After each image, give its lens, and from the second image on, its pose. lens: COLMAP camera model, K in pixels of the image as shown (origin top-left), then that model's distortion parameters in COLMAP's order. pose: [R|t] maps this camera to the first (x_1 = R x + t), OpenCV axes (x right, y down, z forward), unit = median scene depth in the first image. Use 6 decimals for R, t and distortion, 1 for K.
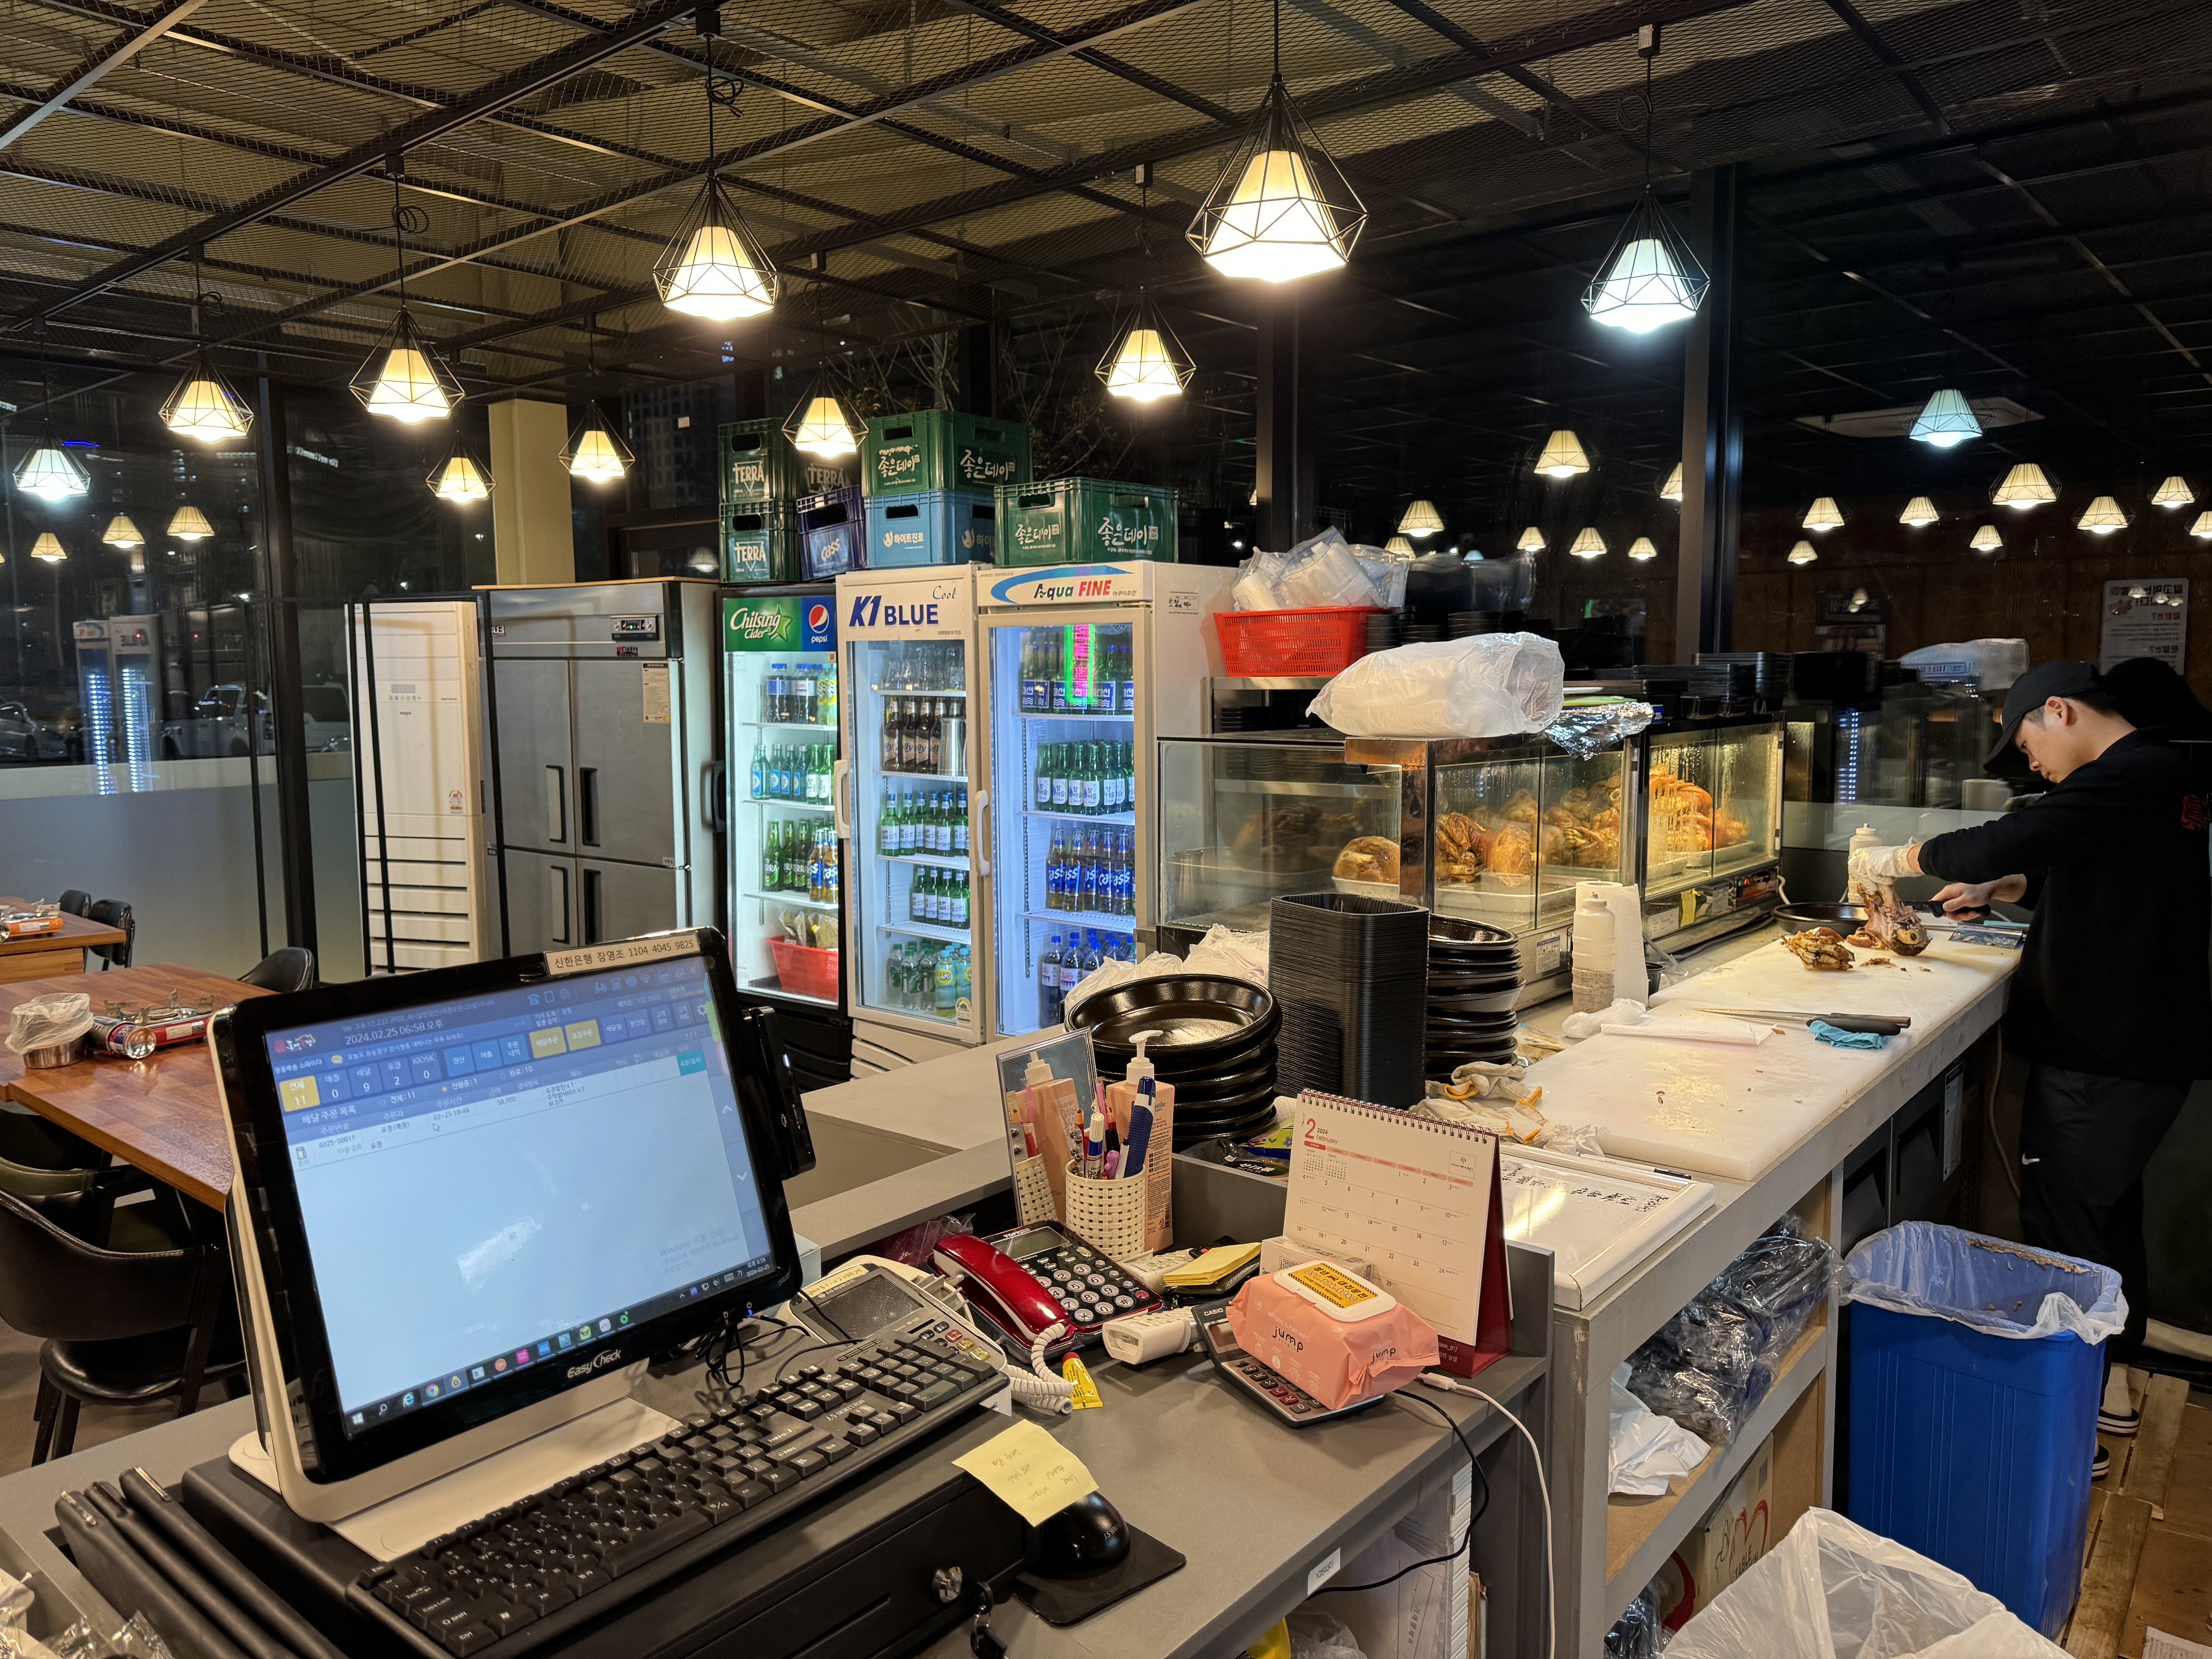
lens RADIAL K [[1556.6, 0, 1102.2], [0, 1556.6, 825.9], [0, 0, 1]] dist [0.034812, -0.042018]
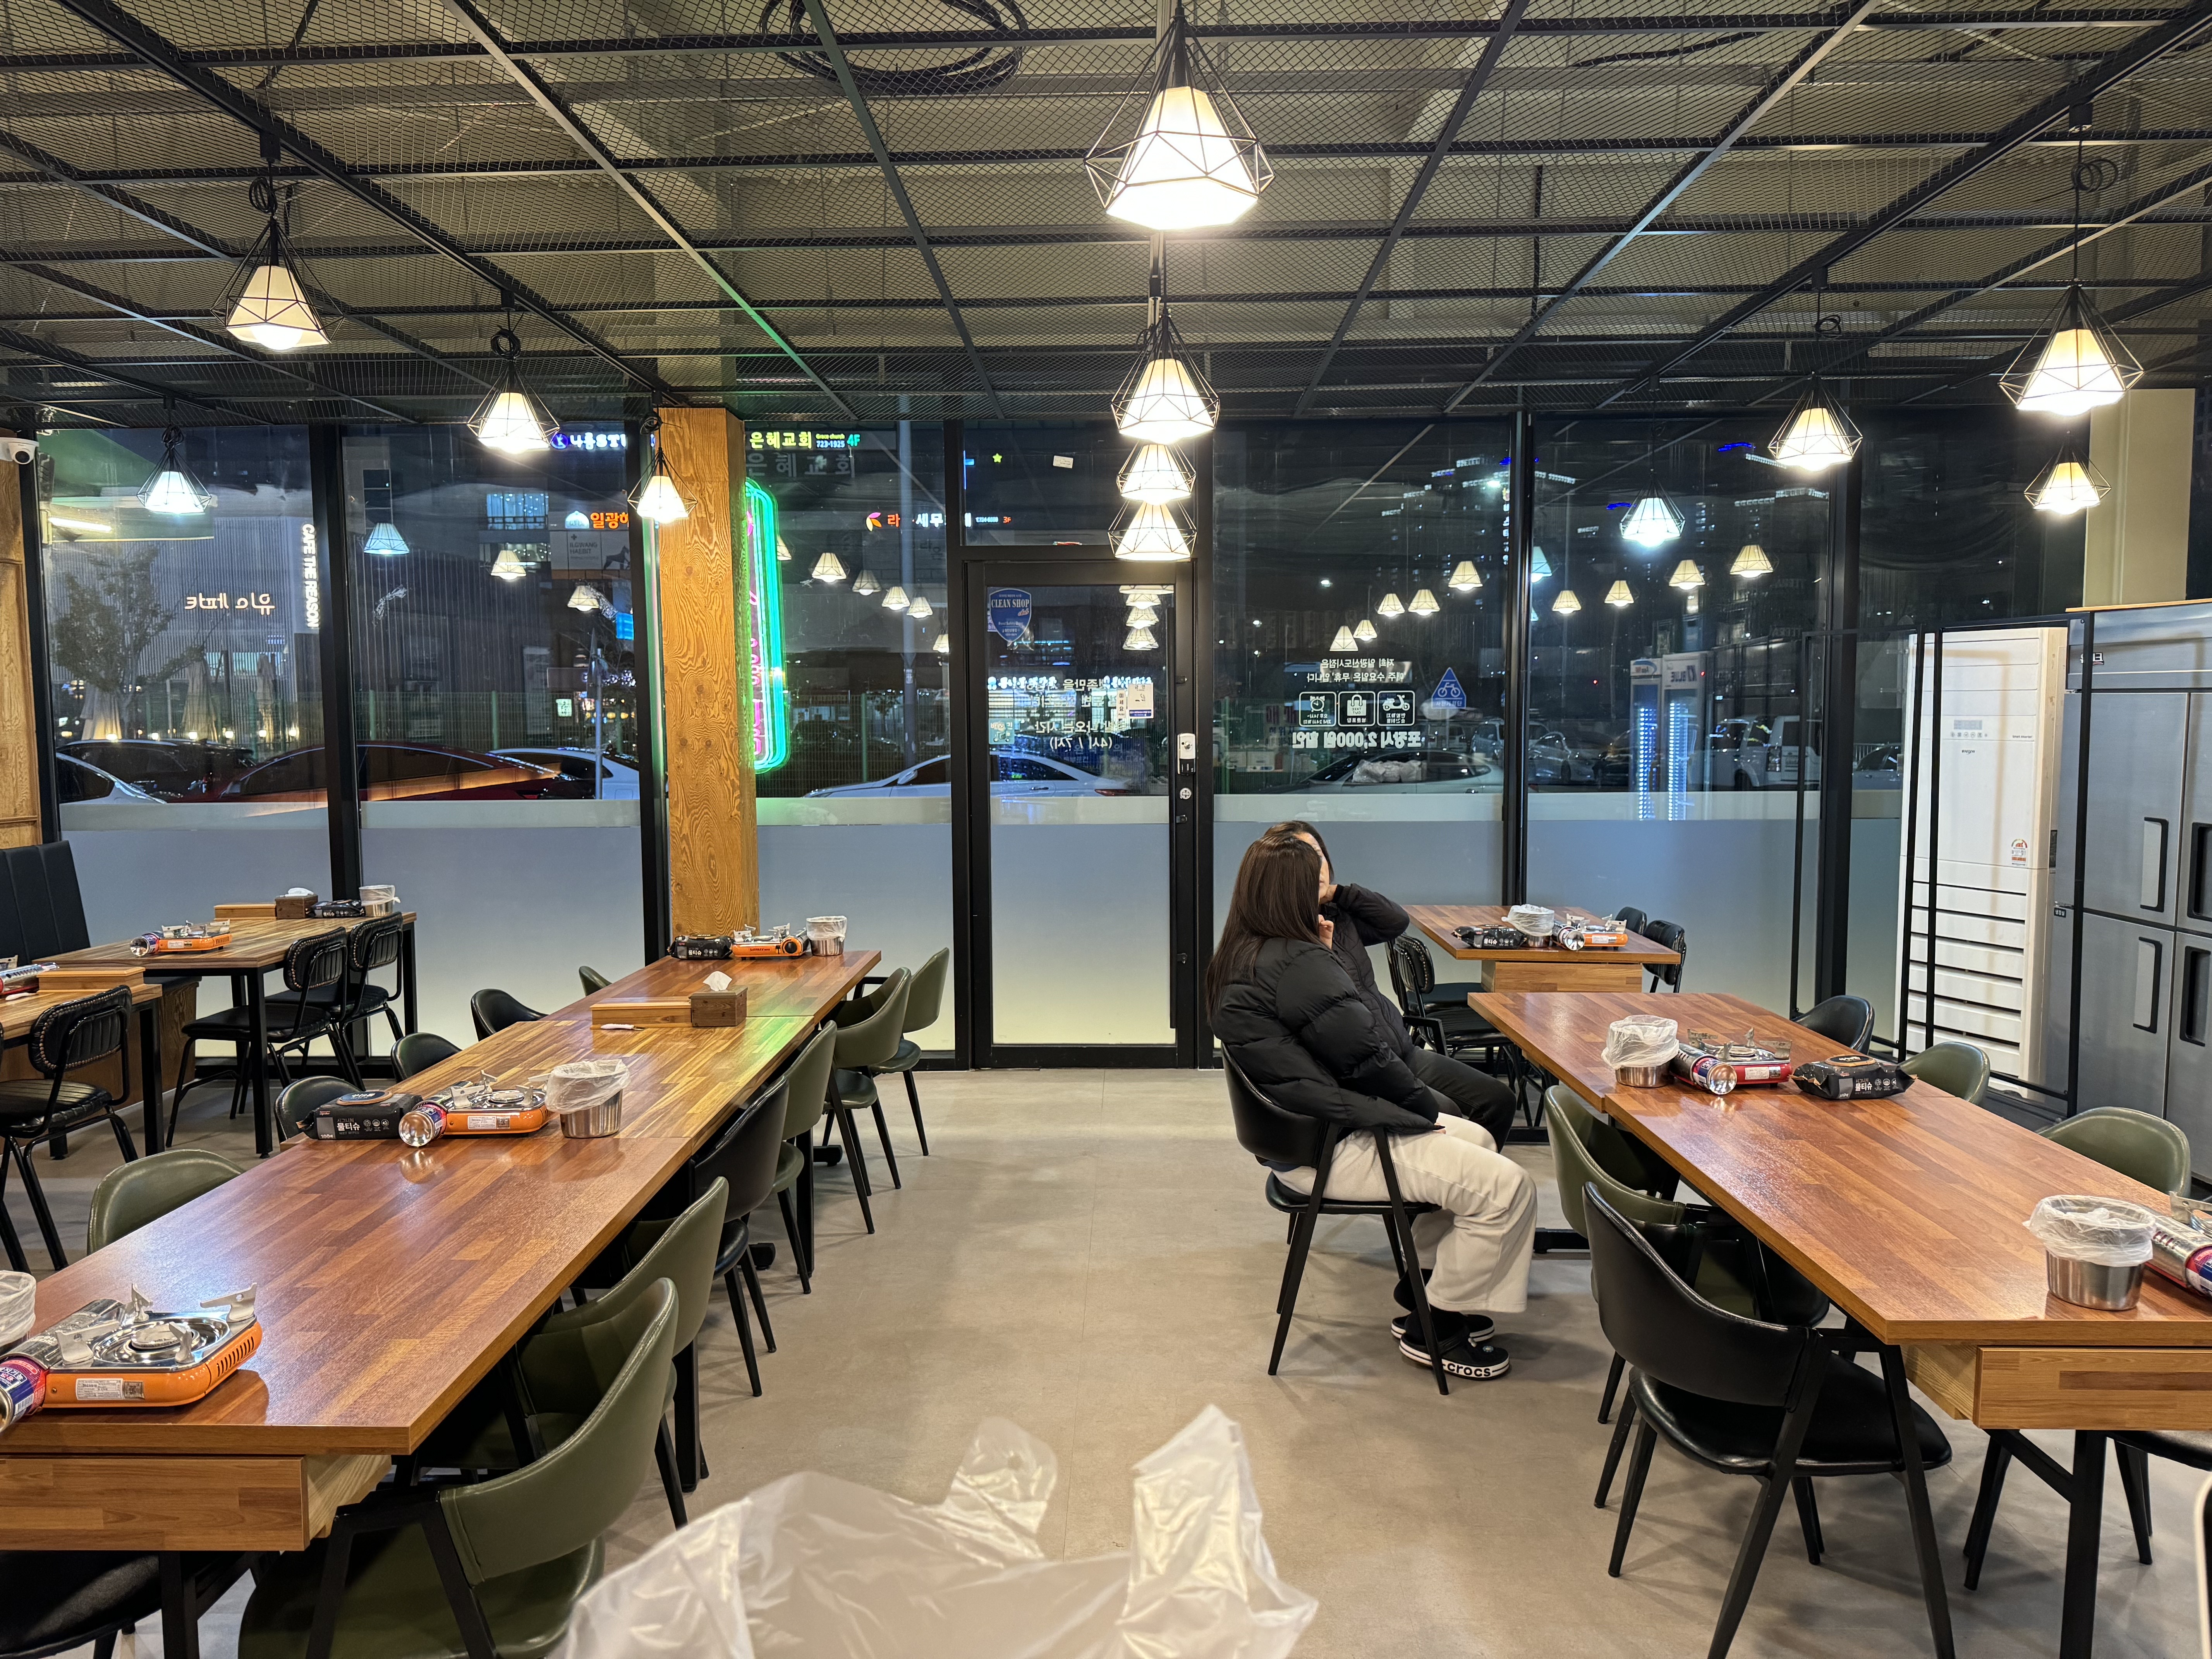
lens RADIAL K [[1556.6, 0, 1102.2], [0, 1556.6, 825.9], [0, 0, 1]] dist [0.034812, -0.042018]
pose [[0.632373, 0.062754, -0.772118, -0.121247], [-0.079874, 0.996683, 0.015589, -0.005276], [0.770535, 0.051814, 0.635288, 0.071463]]
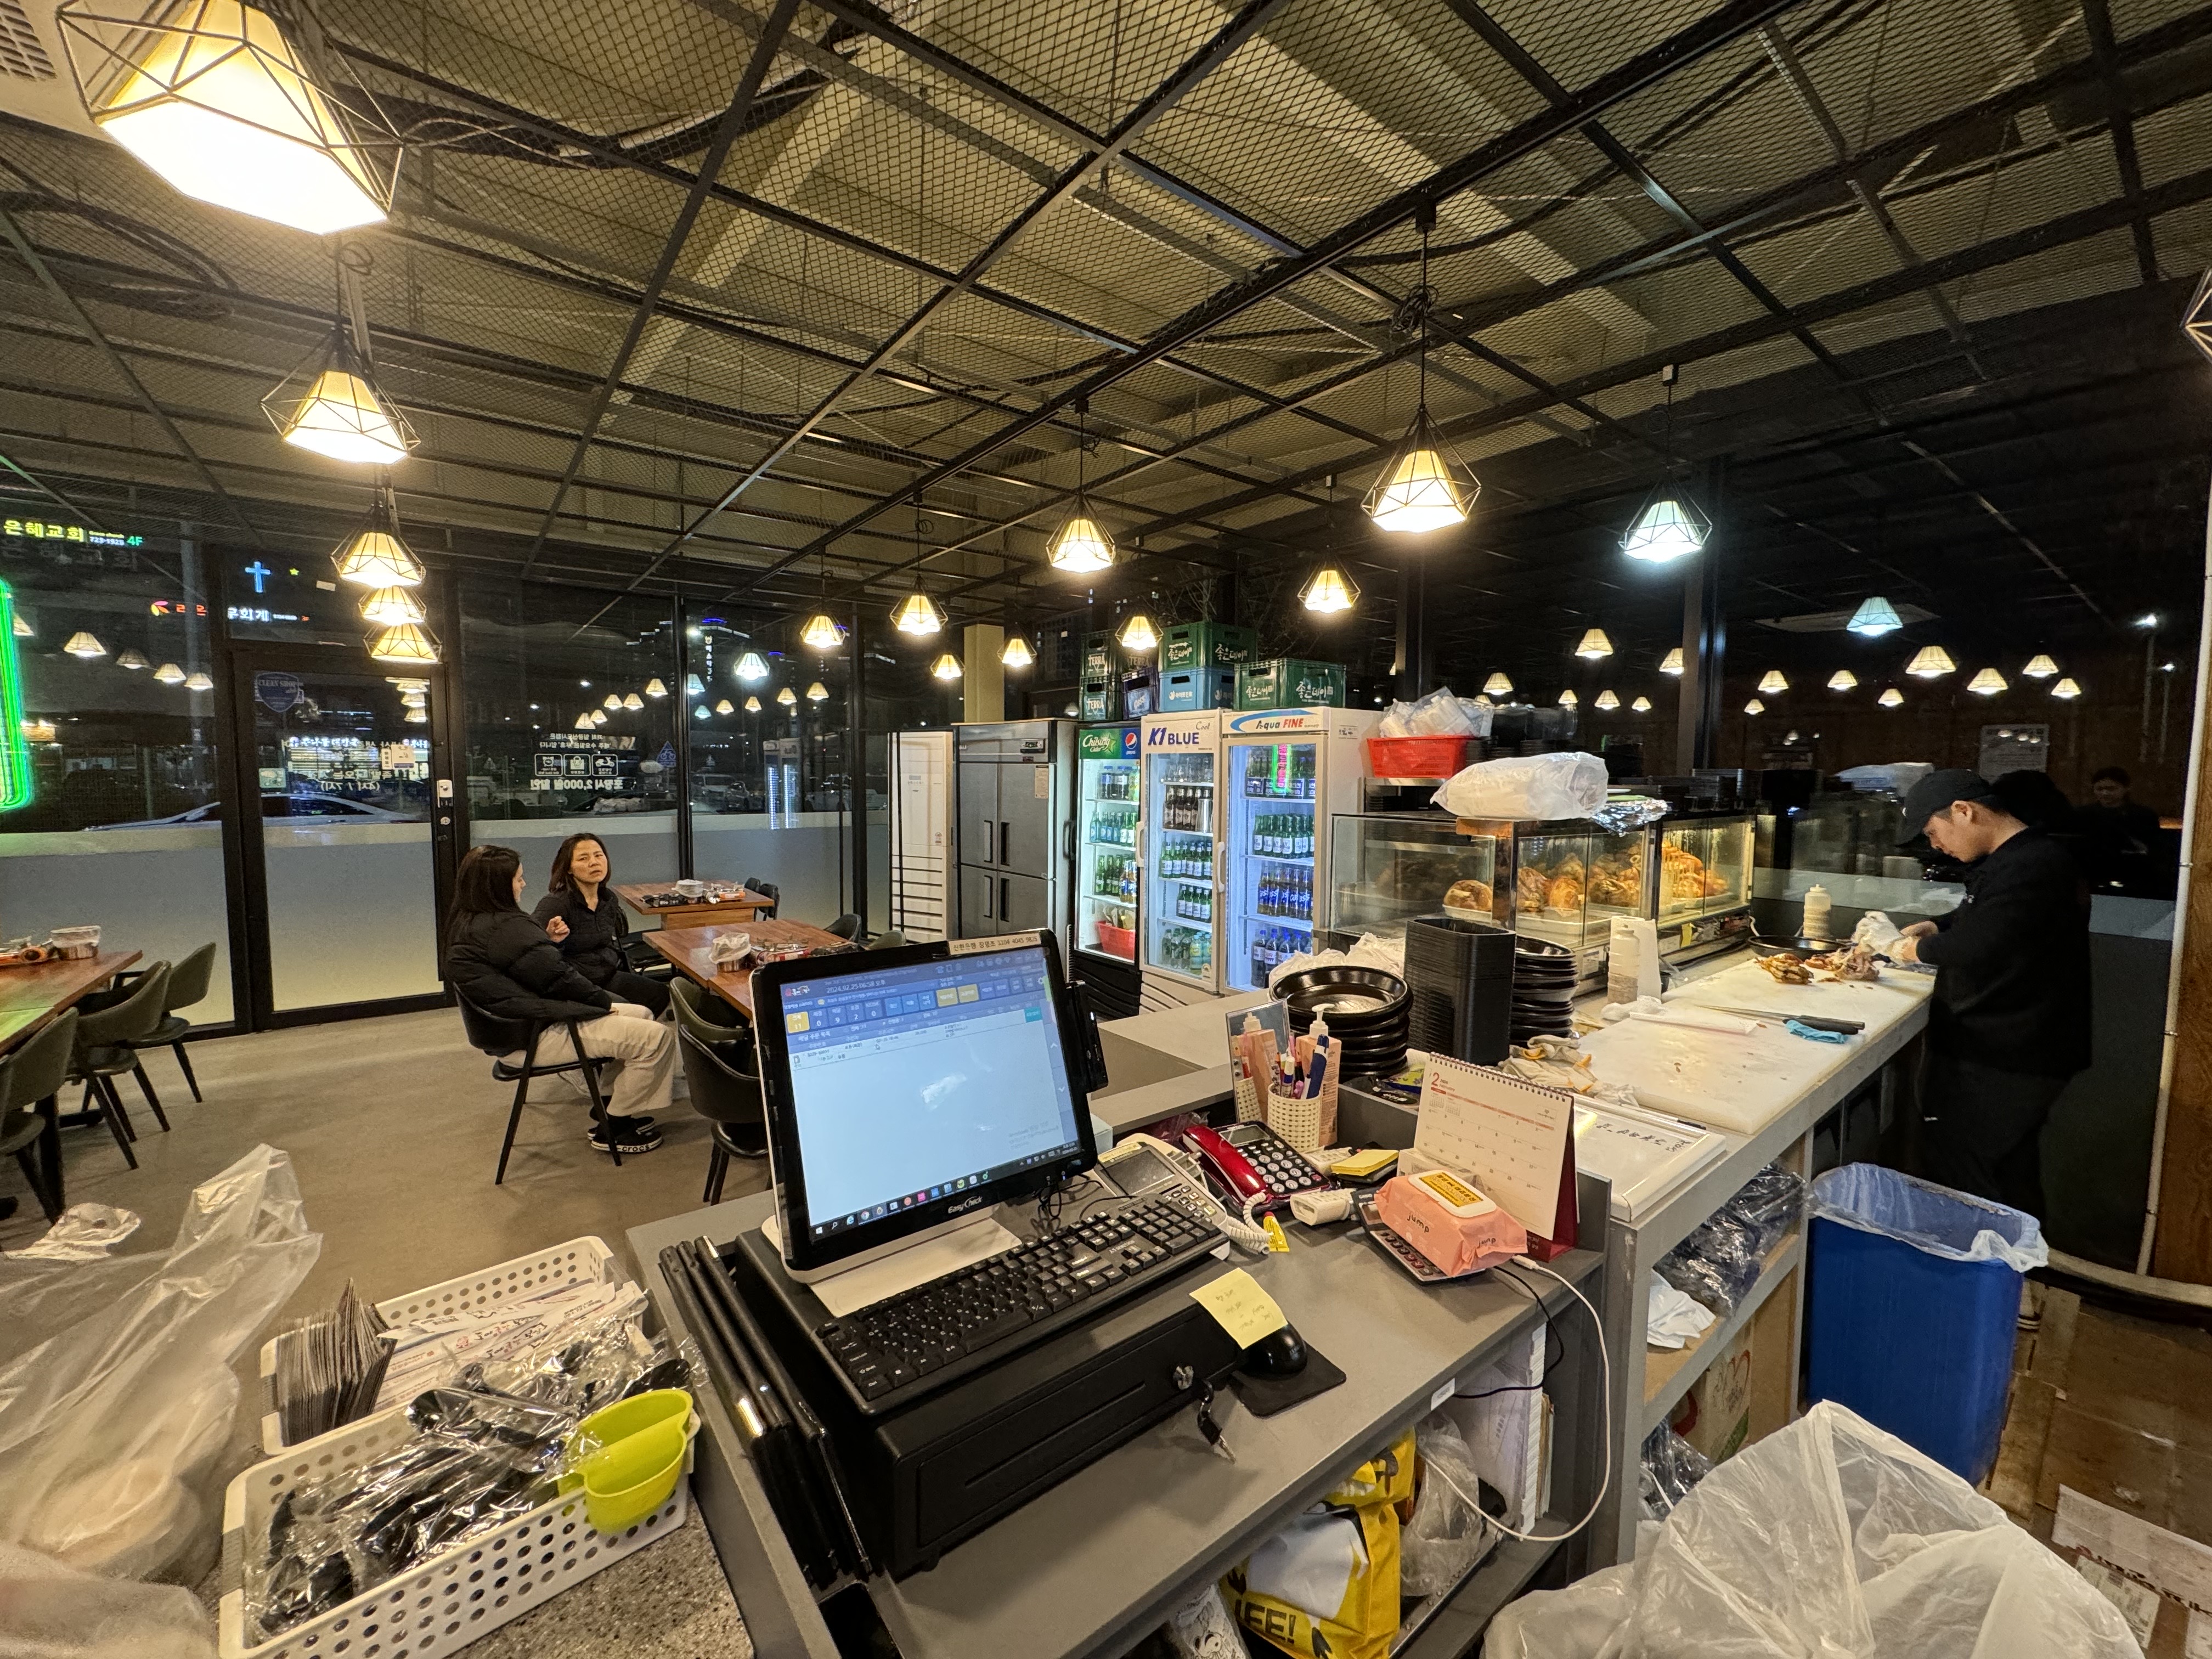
lens RADIAL K [[875.1, 0, 1107.1], [0, 875.1, 827.1], [0, 0, 1]] dist [-0.000305, -0.000424]
pose [[0.978086, 0.029022, -0.206167, -0.004176], [-0.036598, 0.998784, -0.033025, -0.003936], [0.204957, 0.039847, 0.977959, 0.046778]]
